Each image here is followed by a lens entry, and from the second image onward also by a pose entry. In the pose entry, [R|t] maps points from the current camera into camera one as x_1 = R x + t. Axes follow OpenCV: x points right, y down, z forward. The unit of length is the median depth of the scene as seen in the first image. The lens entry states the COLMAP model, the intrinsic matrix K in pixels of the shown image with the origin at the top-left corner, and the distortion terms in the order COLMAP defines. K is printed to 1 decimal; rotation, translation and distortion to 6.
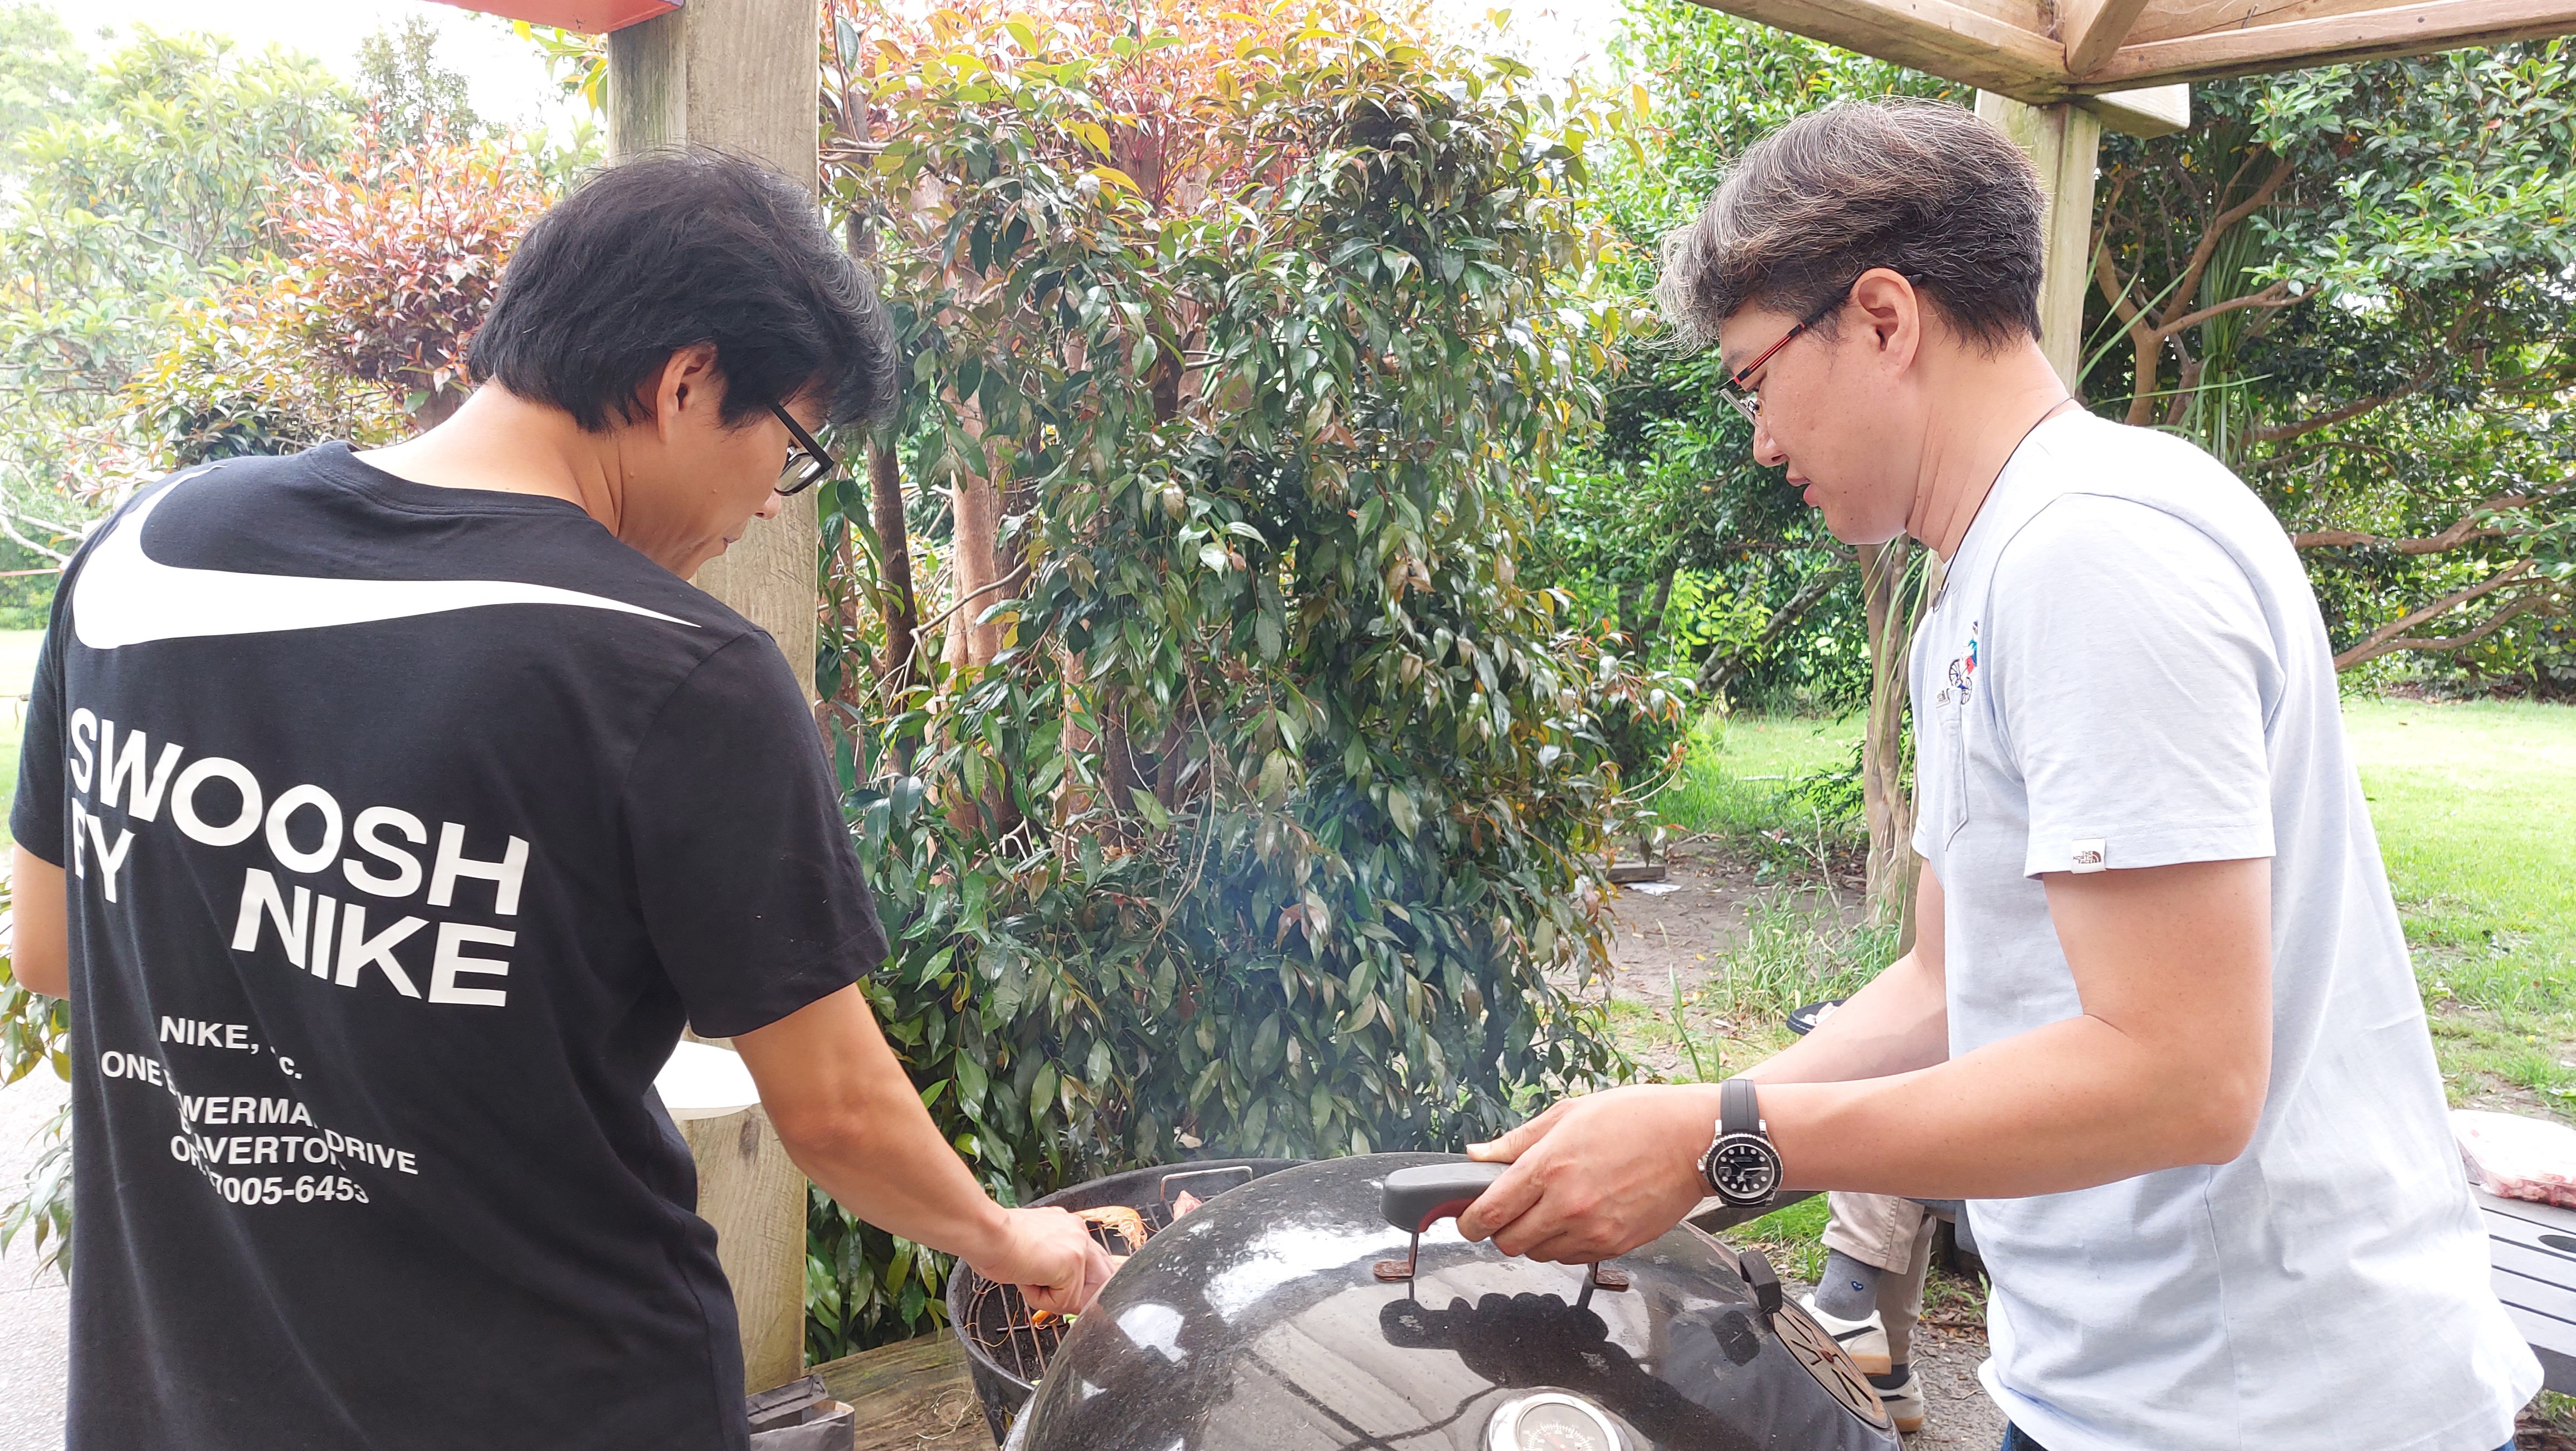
lens RADIAL K [[1847.8, 0, 1314.3], [0, 1847.8, 697.3], [0, 0, 1]] dist [0.056010, -0.062541]
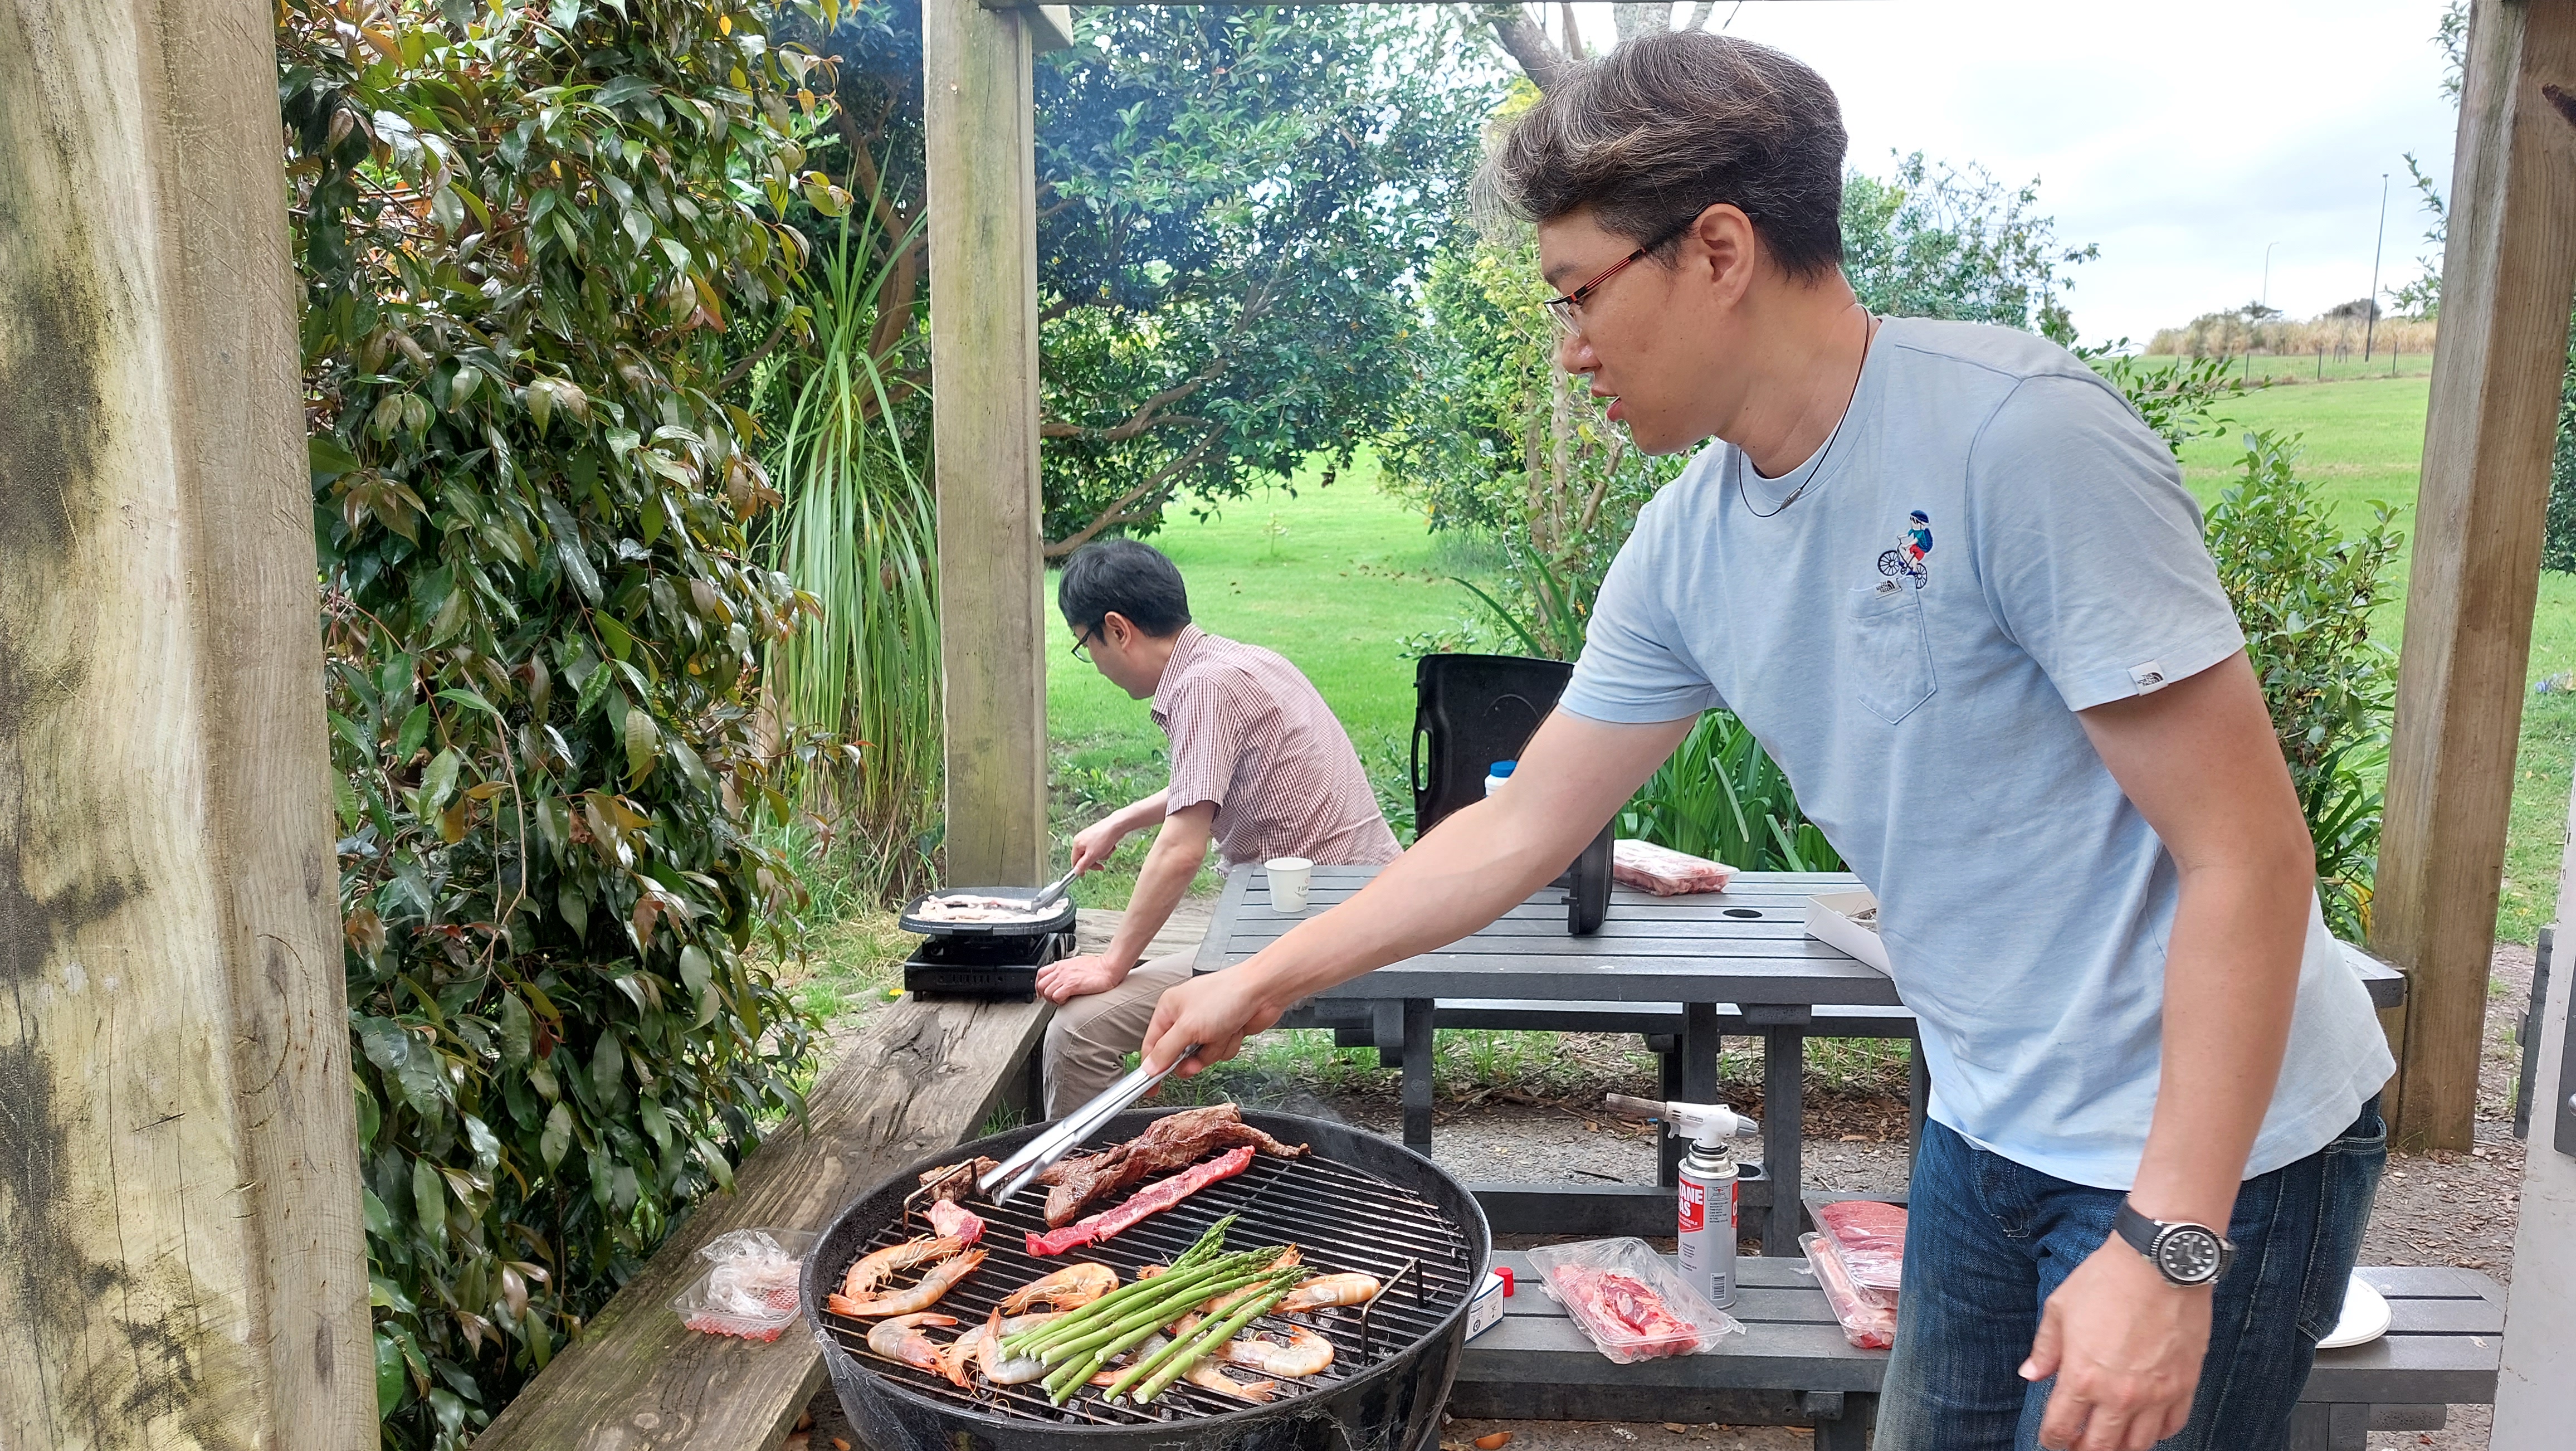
lens RADIAL K [[1847.8, 0, 1292.1], [0, 1847.8, 727.7], [0, 0, 1]] dist [0.056010, -0.062541]
pose [[0.702052, -0.150786, 0.695979, -0.369896], [0.108584, 0.988564, 0.104643, -0.016689], [-0.703799, 0.002107, 0.710396, 0.197502]]
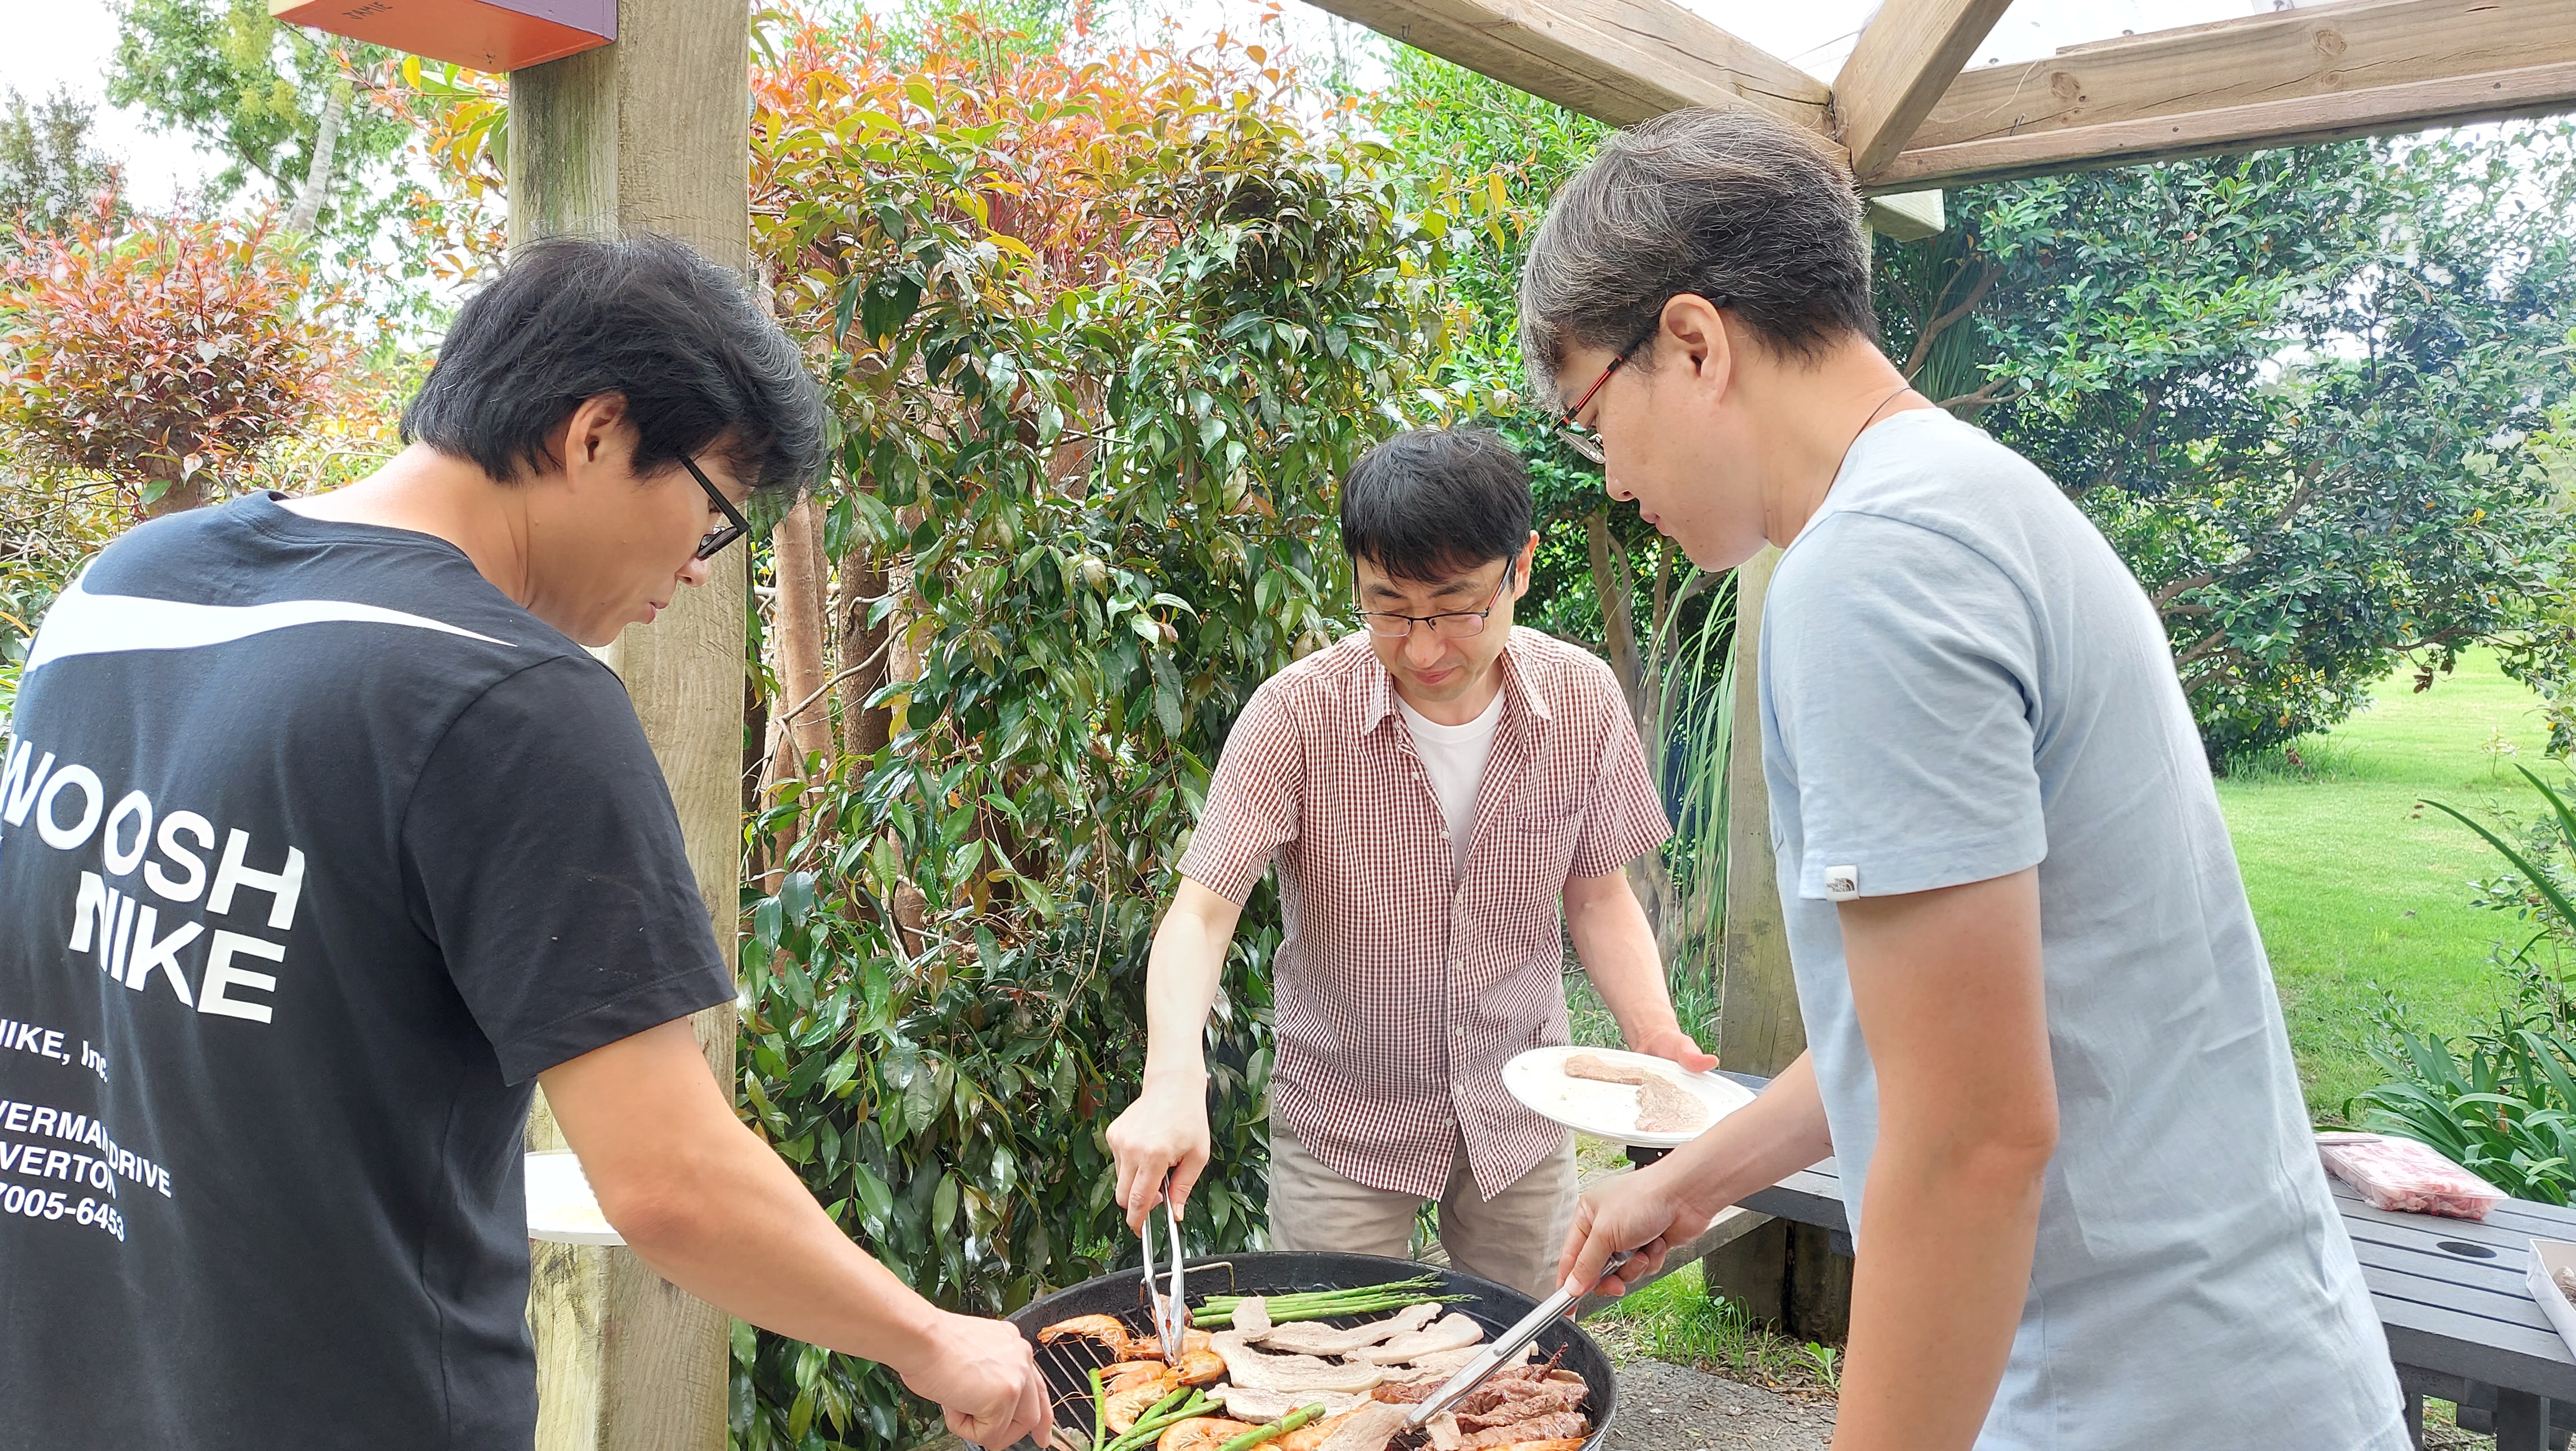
lens RADIAL K [[1847.8, 0, 1307.1], [0, 1847.8, 680.4], [0, 0, 1]] dist [0.056010, -0.062541]
pose [[0.987016, -0.021838, 0.159128, -0.102122], [0.032628, 0.997318, -0.065513, 0.015029], [-0.157271, 0.069854, 0.985082, 0.029288]]
